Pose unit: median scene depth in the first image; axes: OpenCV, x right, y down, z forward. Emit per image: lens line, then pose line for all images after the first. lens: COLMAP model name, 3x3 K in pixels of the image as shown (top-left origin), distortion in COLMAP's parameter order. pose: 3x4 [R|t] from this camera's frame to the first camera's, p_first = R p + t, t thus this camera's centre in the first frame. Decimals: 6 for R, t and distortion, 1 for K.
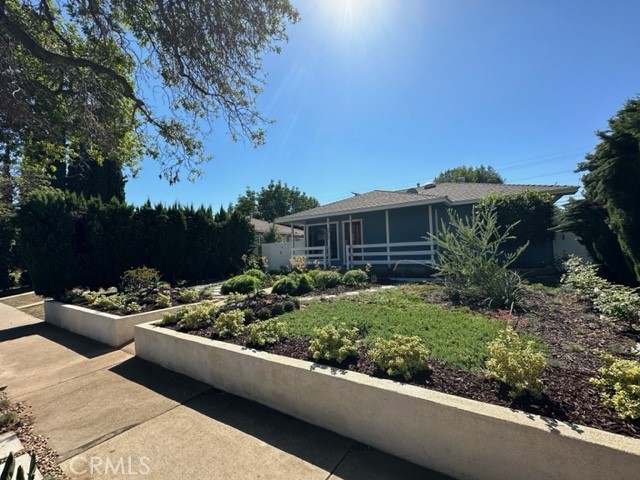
lens RADIAL K [[265.2, 0, 319.6], [0, 265.2, 241.4], [0, 0, 1]] dist [-0.000372, 0.000056]
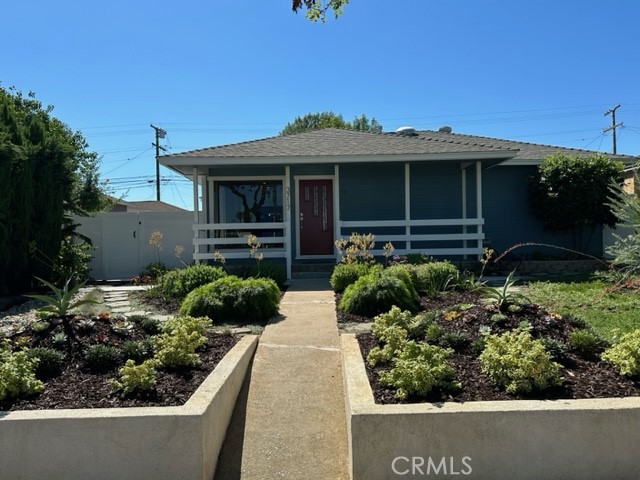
lens RADIAL K [[465.4, 0, 316.9], [0, 465.4, 244.4], [0, 0, 1]] dist [0.111590, -0.163410]
pose [[0.825012, 0.015756, 0.564896, -0.490109], [-0.035454, 0.999085, 0.023913, 0.042805], [-0.564002, -0.039756, 0.824816, 0.252335]]
